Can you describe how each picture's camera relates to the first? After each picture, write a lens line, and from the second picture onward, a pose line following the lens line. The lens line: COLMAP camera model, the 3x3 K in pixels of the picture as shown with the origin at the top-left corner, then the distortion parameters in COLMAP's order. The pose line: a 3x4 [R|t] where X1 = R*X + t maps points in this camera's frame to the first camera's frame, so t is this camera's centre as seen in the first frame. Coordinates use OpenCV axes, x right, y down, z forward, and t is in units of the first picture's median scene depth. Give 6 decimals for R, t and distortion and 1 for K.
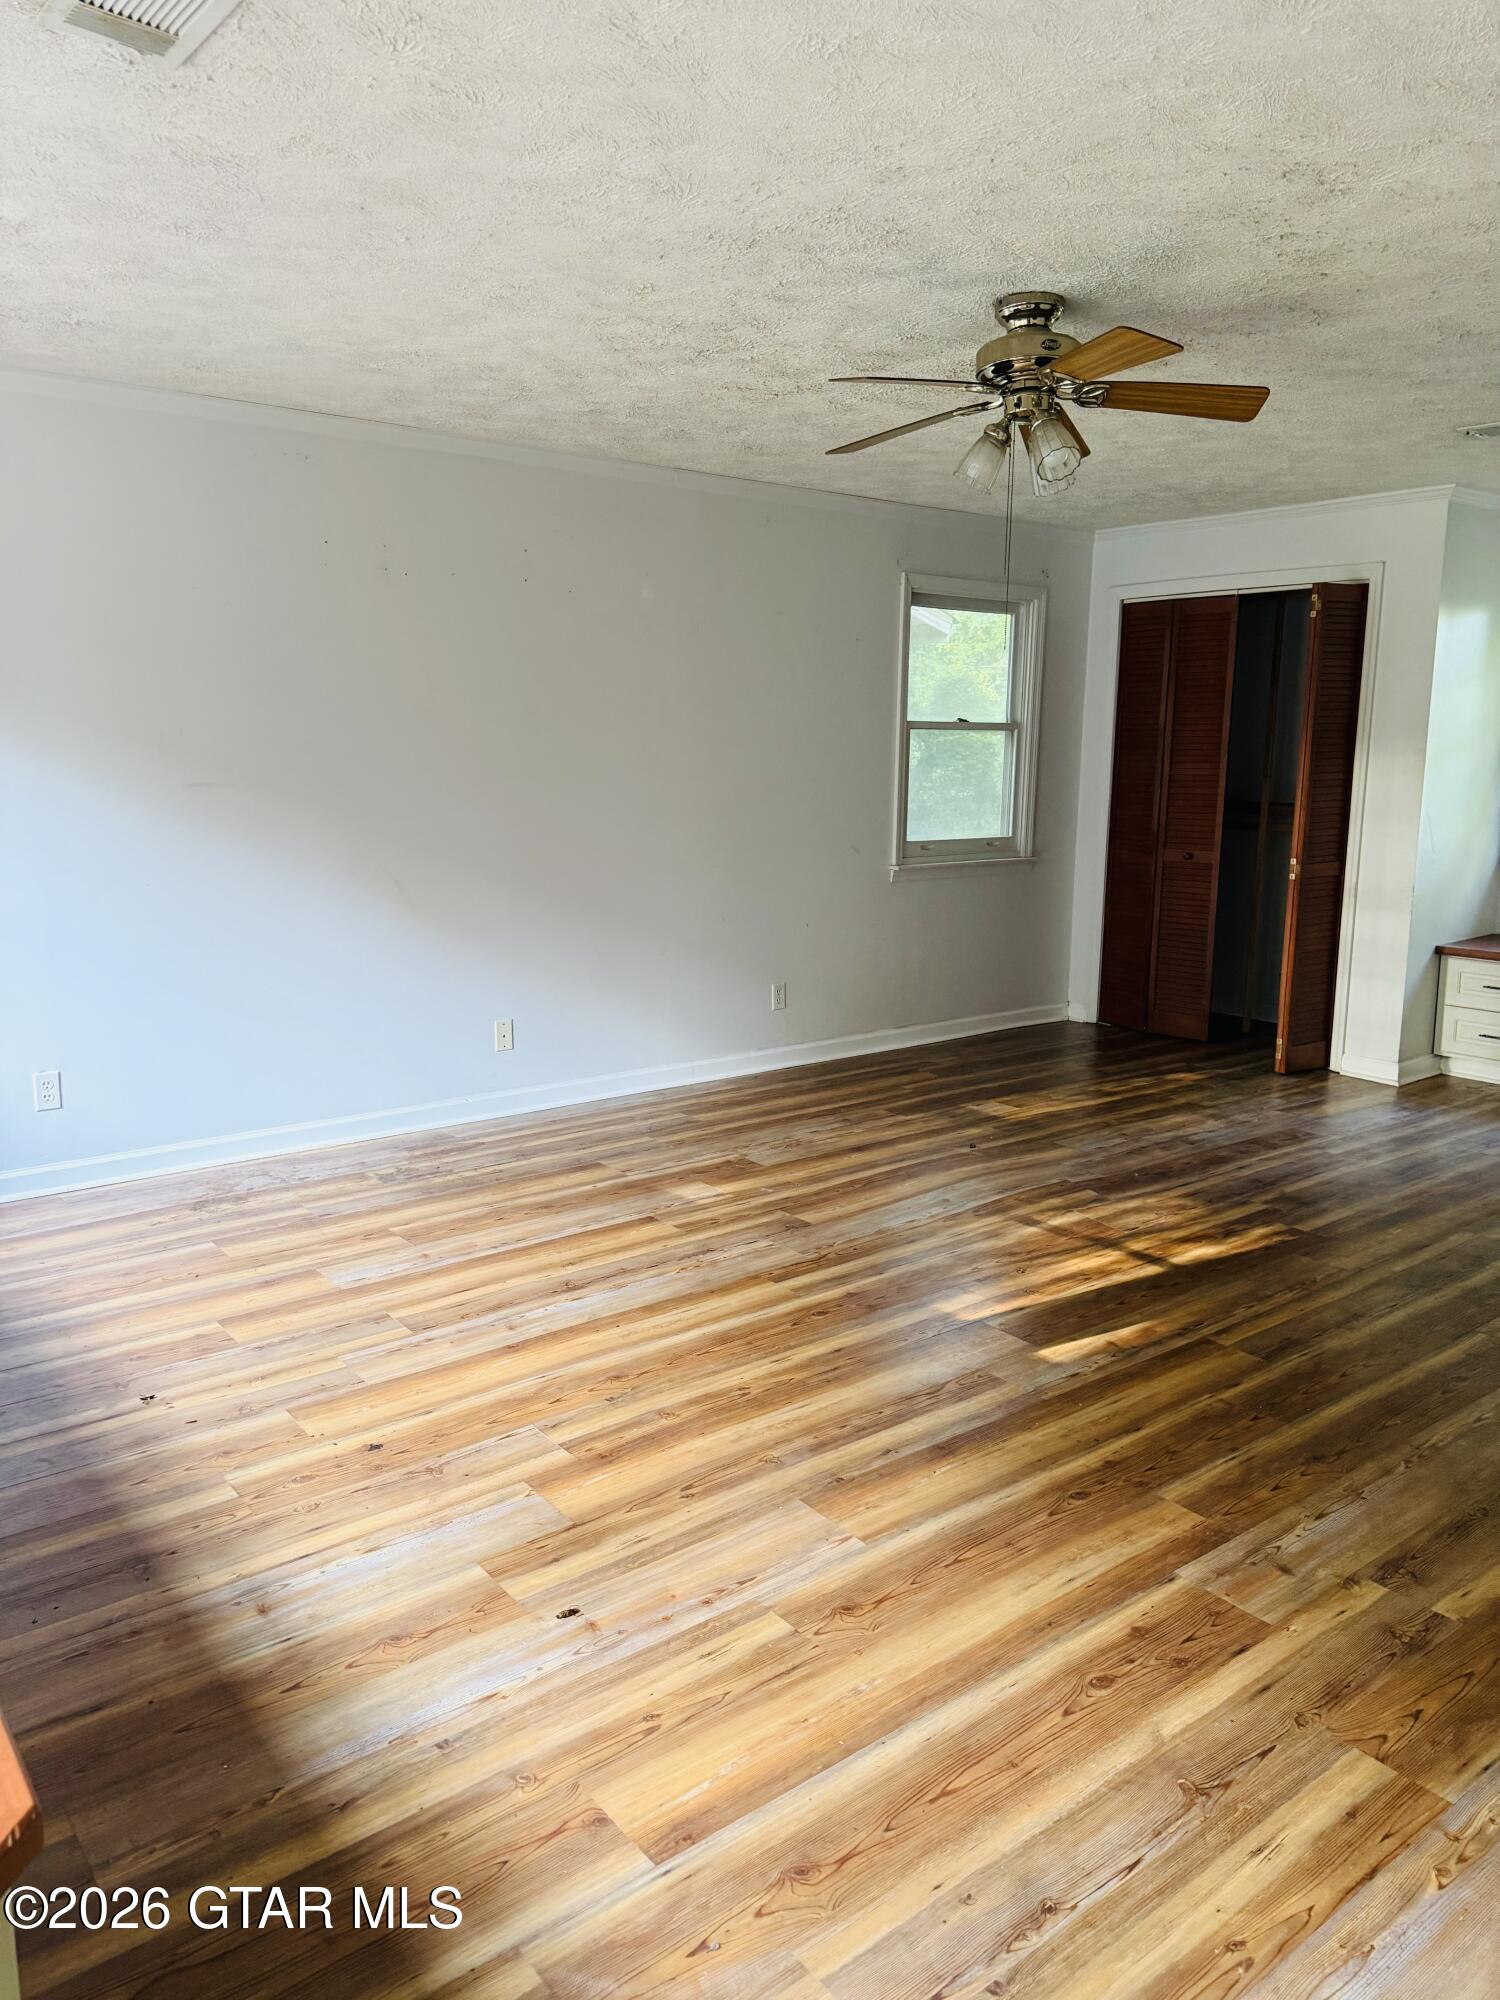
lens RADIAL K [[1402.2, 0, 750.0], [0, 1402.2, 1000.0], [0, 0, 1]] dist [0.046881, -0.050813]
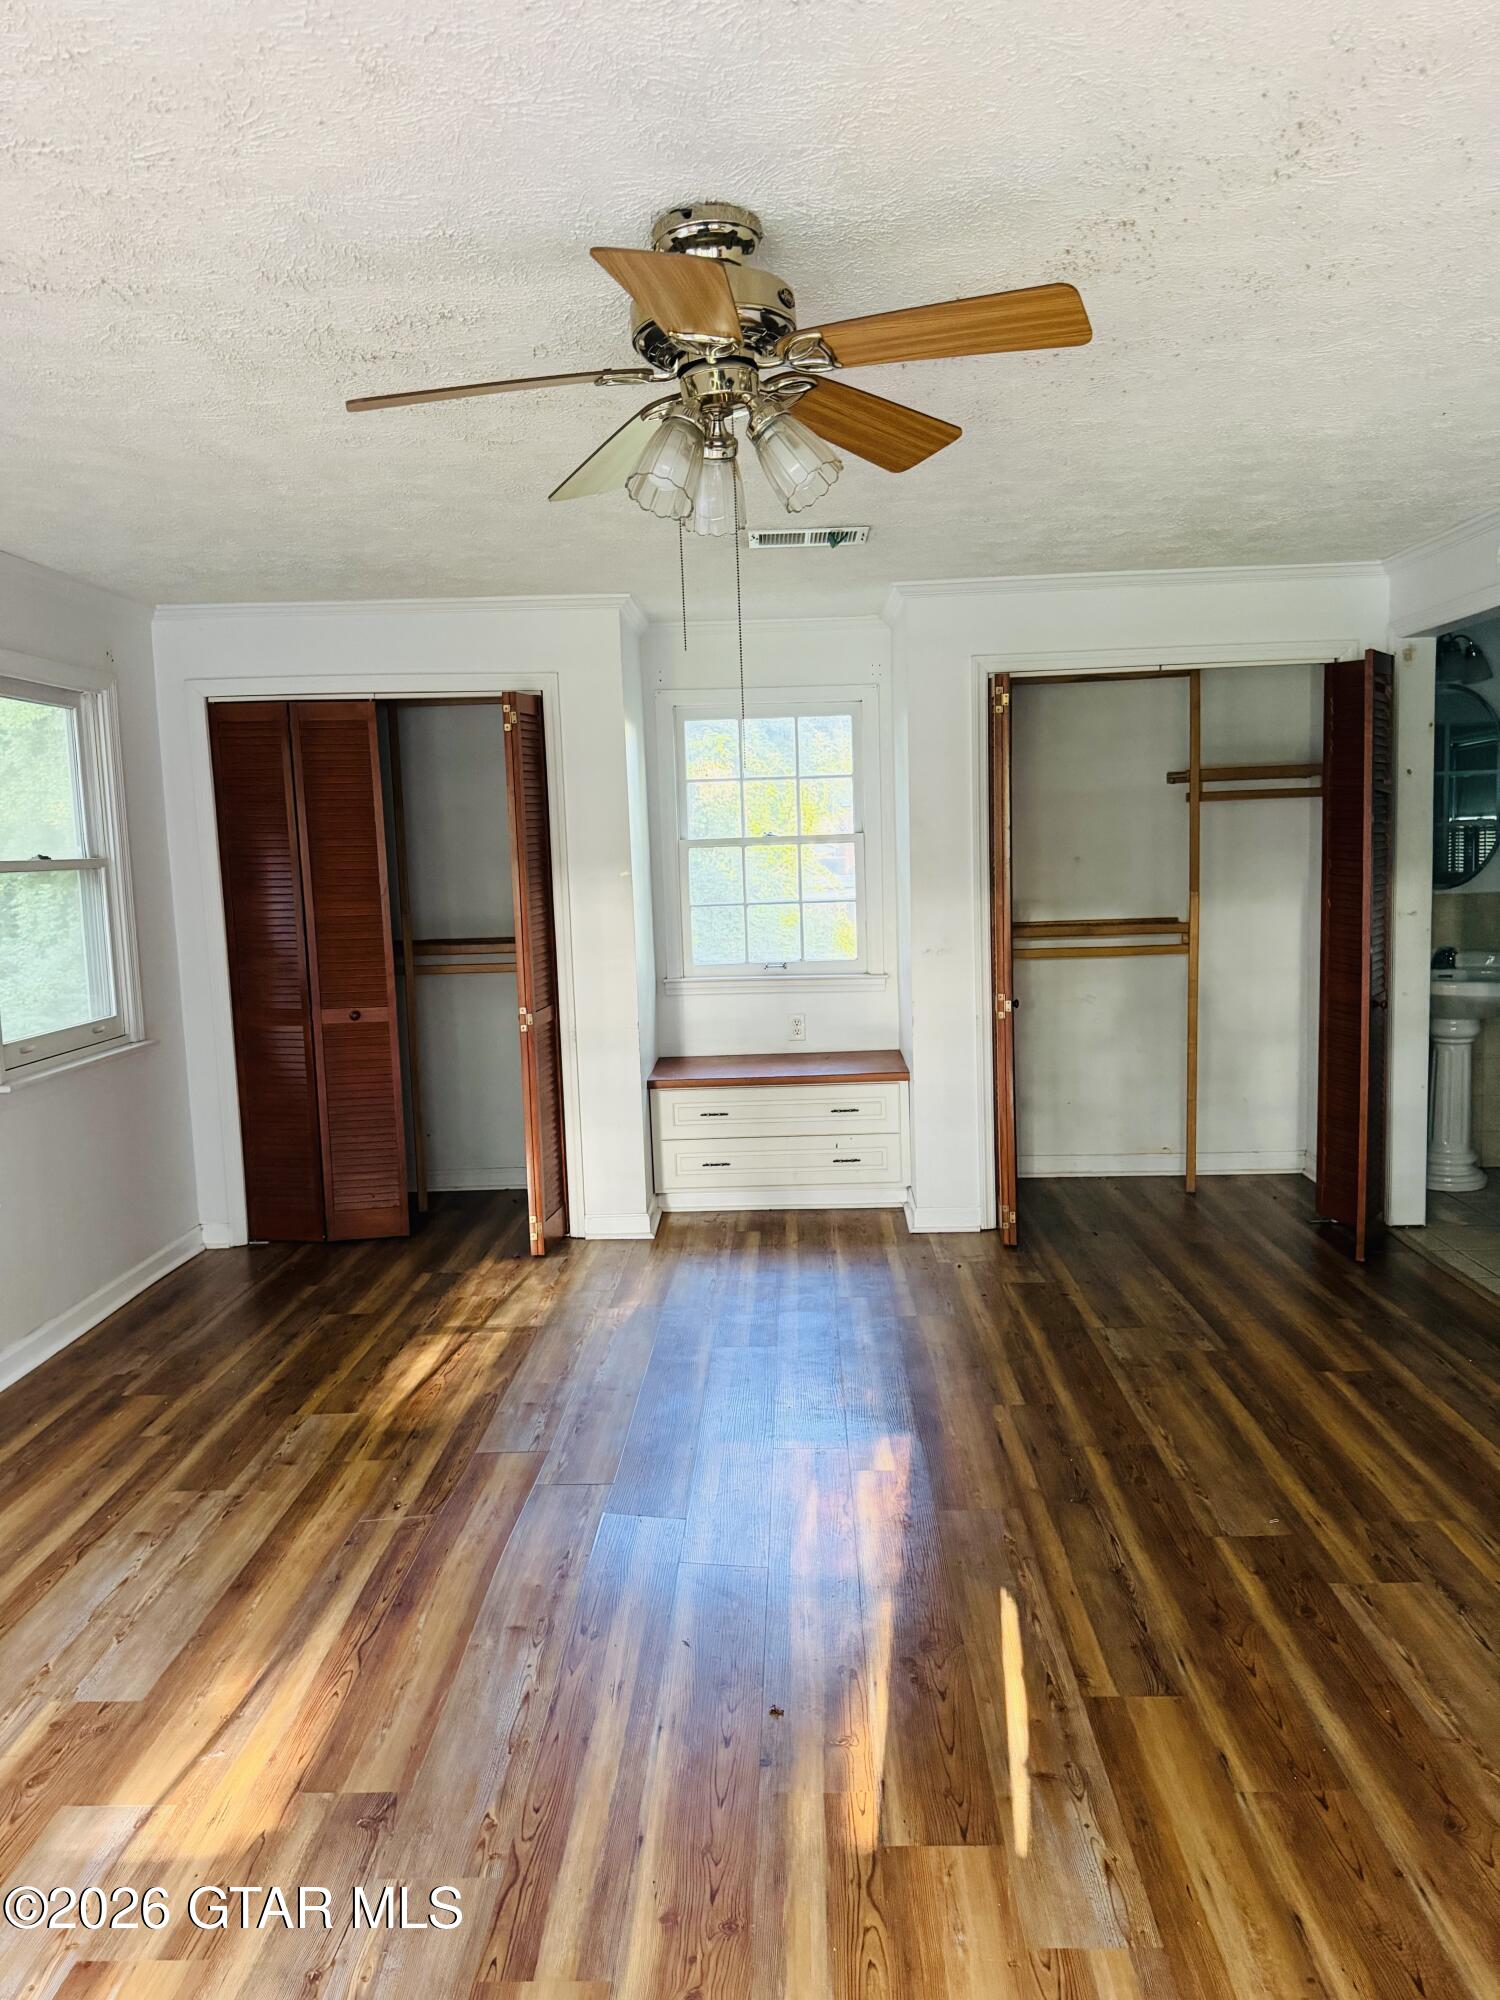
lens RADIAL K [[1402.2, 0, 750.0], [0, 1402.2, 1000.0], [0, 0, 1]] dist [0.046881, -0.050813]
pose [[0.642546, -0.115144, 0.757546, -0.171133], [0.172297, 0.985039, 0.003580, -0.084008], [-0.746624, 0.128223, 0.652772, 0.342197]]
